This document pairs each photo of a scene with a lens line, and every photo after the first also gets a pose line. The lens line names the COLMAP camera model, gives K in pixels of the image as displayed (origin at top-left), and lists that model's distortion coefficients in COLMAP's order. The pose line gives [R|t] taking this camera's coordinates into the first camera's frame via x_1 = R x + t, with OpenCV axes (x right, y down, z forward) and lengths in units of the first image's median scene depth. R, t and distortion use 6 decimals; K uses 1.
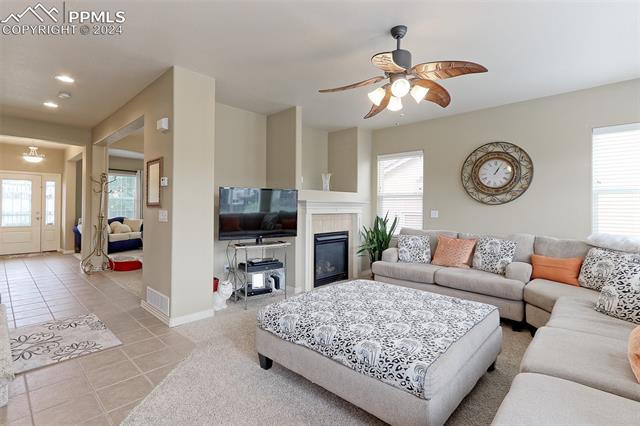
lens RADIAL K [[307.6, 0, 325.3], [0, 307.6, 209.3], [0, 0, 1]] dist [0.015154, 0.000819]
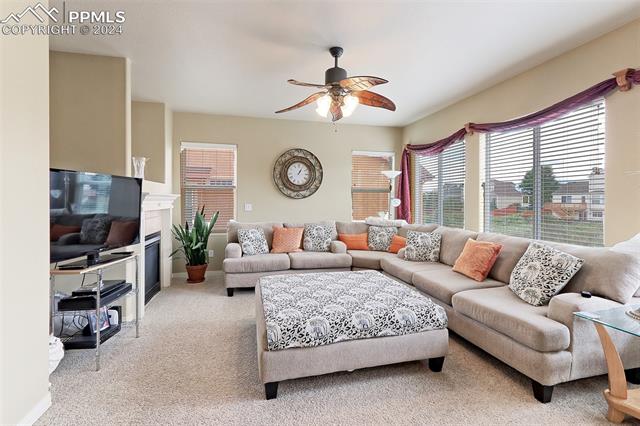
lens RADIAL K [[307.6, 0, 325.3], [0, 307.6, 209.3], [0, 0, 1]] dist [0.015154, 0.000819]
pose [[0.532981, -0.031325, 0.845547, -0.473390], [0.004790, 0.999410, 0.034005, -0.015001], [-0.846114, -0.014074, 0.532817, 0.251000]]
